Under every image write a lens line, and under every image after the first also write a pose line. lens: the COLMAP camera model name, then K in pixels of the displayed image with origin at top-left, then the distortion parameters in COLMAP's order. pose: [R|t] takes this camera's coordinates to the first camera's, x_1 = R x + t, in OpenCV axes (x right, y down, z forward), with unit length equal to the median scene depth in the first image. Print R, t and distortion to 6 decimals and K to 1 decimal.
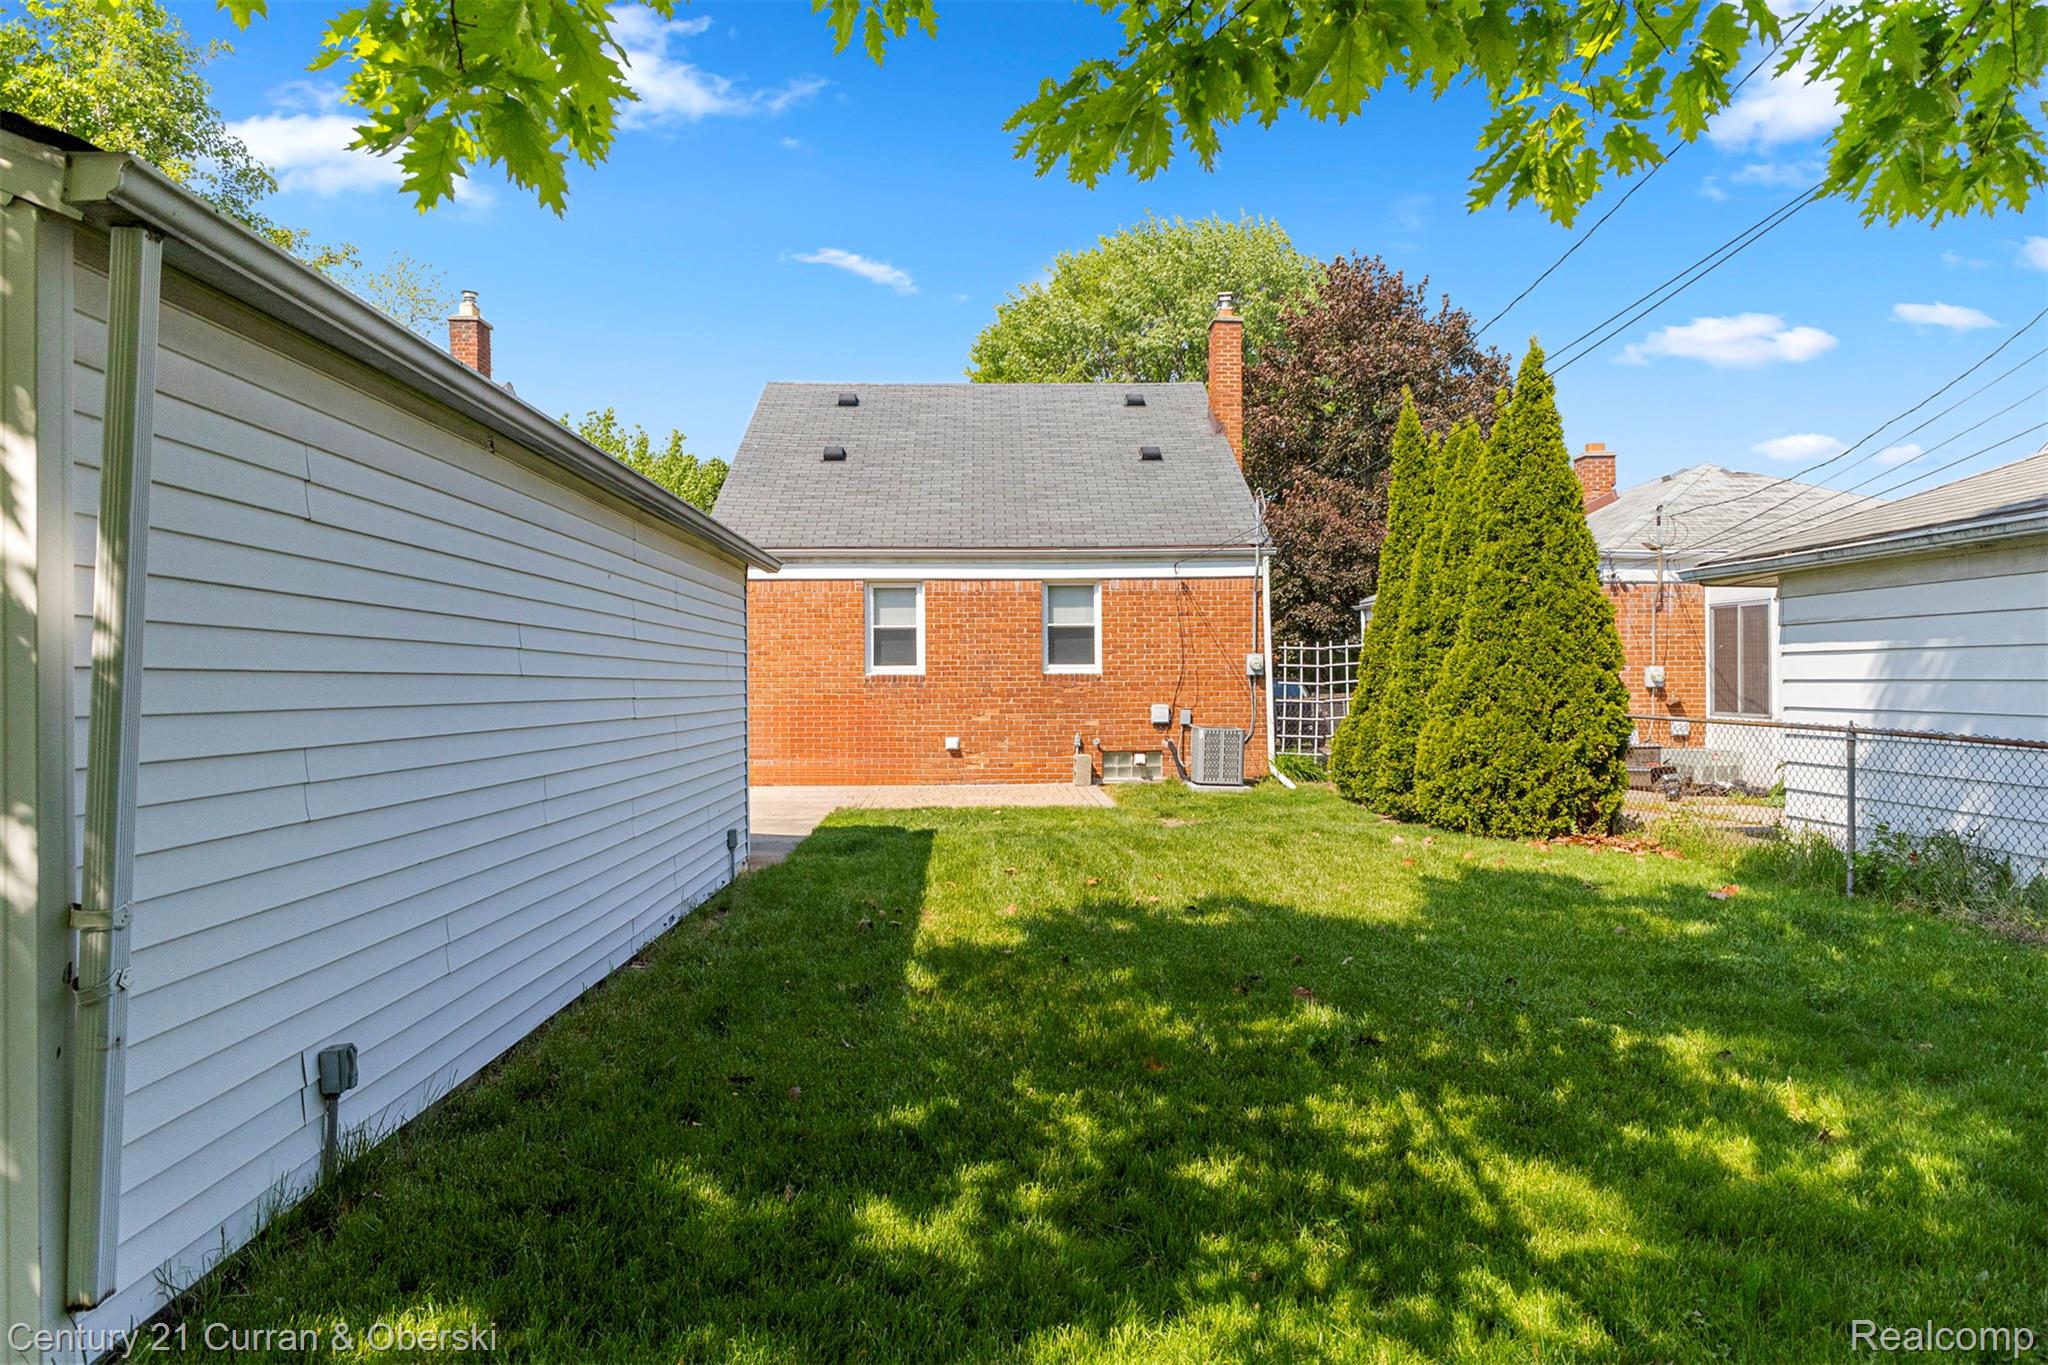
lens RADIAL K [[1146.9, 0, 1023.5], [0, 1146.9, 676.4], [0, 0, 1]] dist [0.002232, -0.001070]
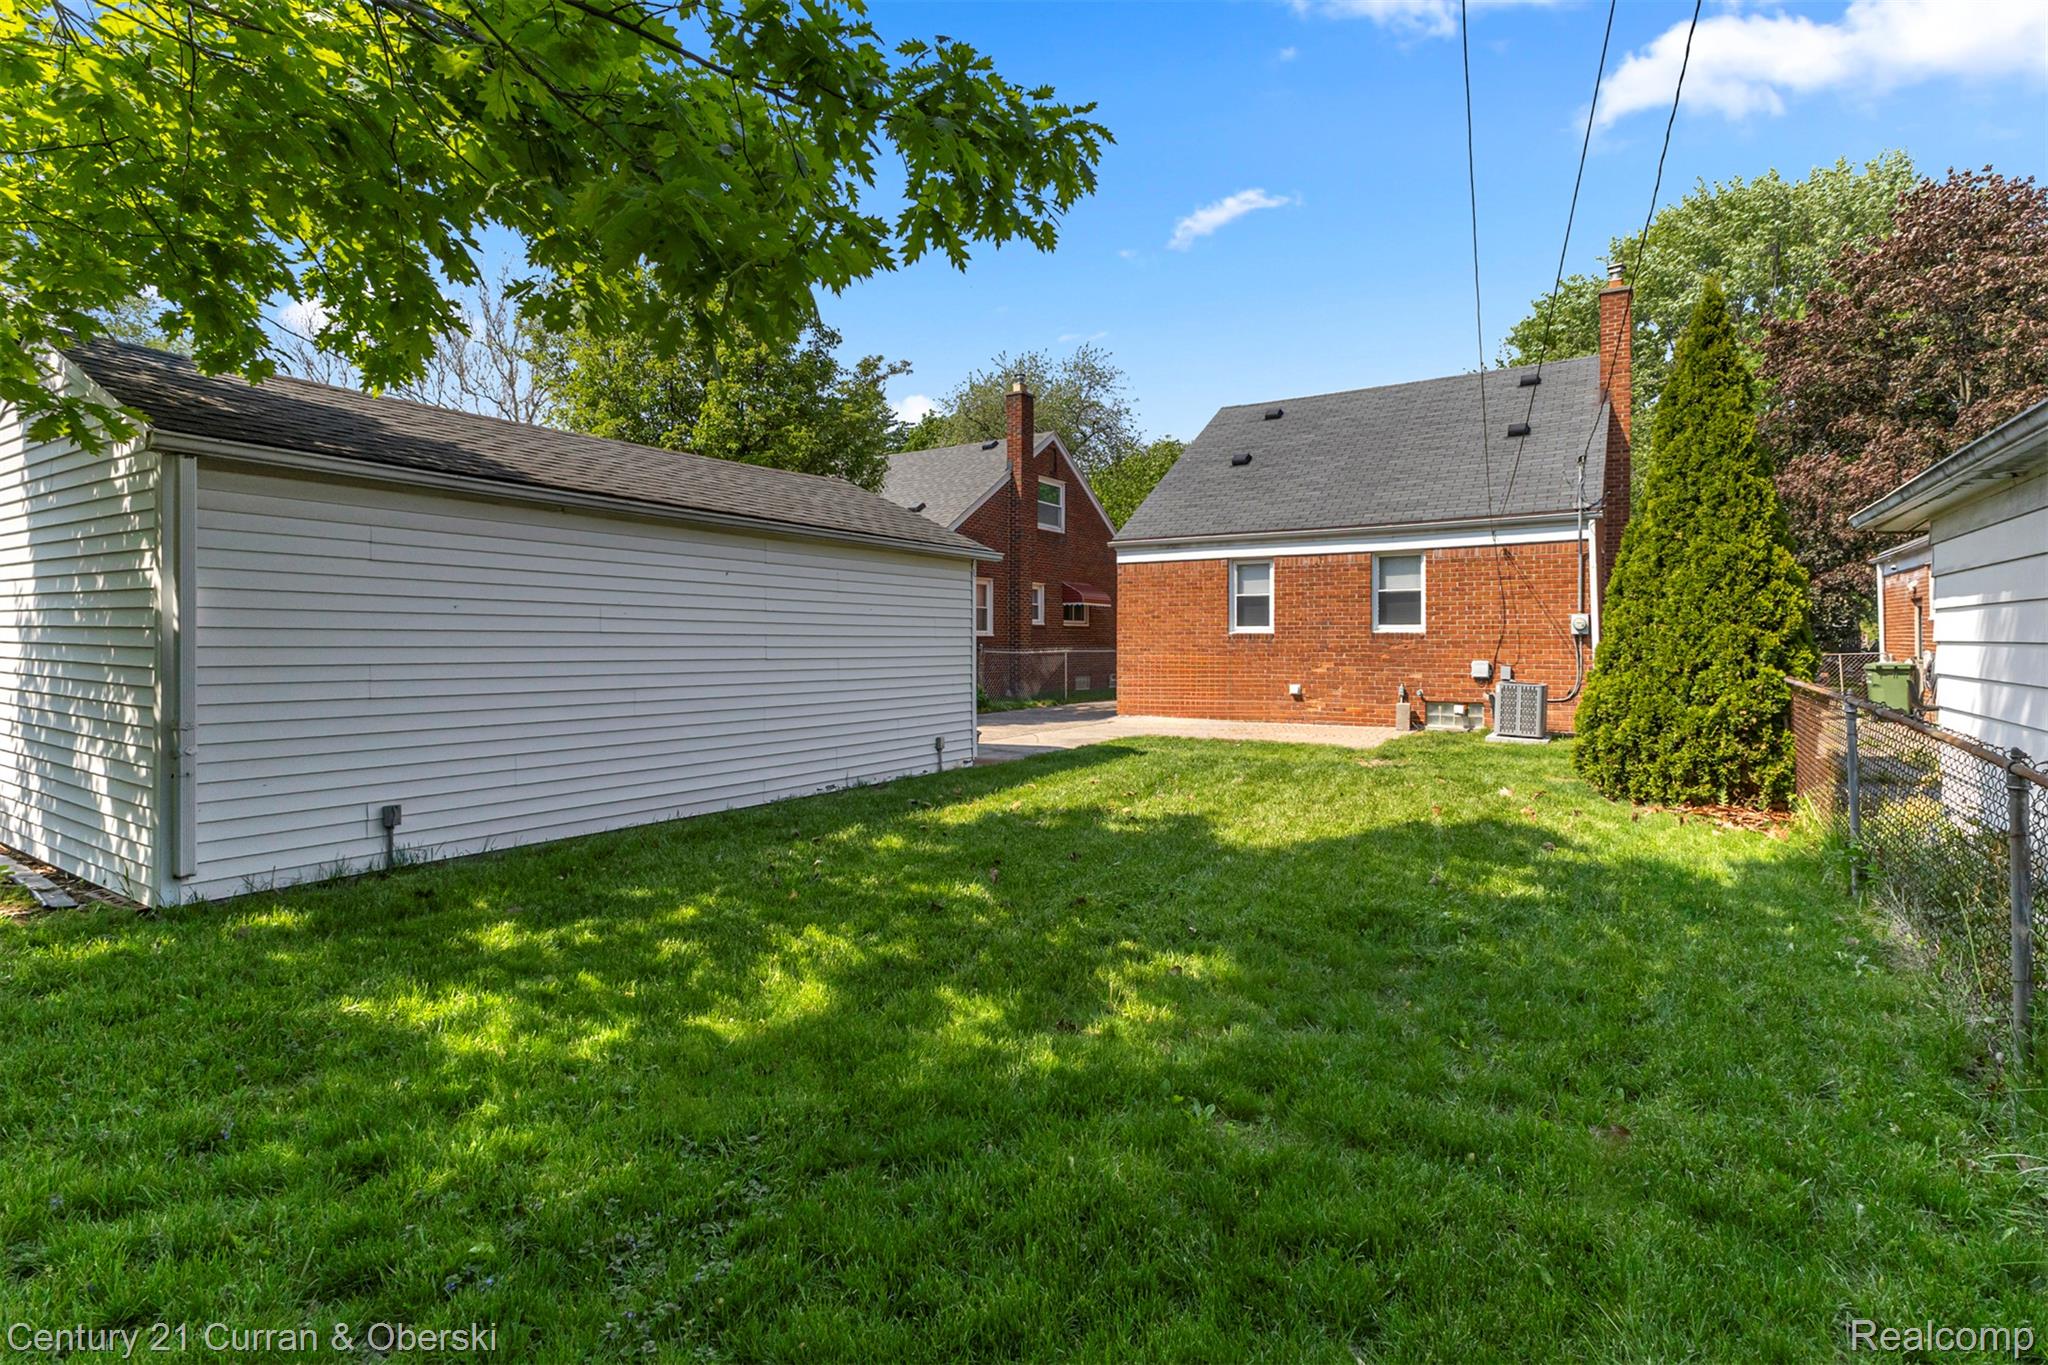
lens RADIAL K [[914.4, 0, 1071.0], [0, 914.4, 640.0], [0, 0, 1]] dist [0.008047, 0.001374]
pose [[0.839896, 0.007301, -0.542698, 0.266495], [-0.004108, 0.999966, 0.007095, -0.000288], [0.542731, -0.003730, 0.839898, 0.048631]]
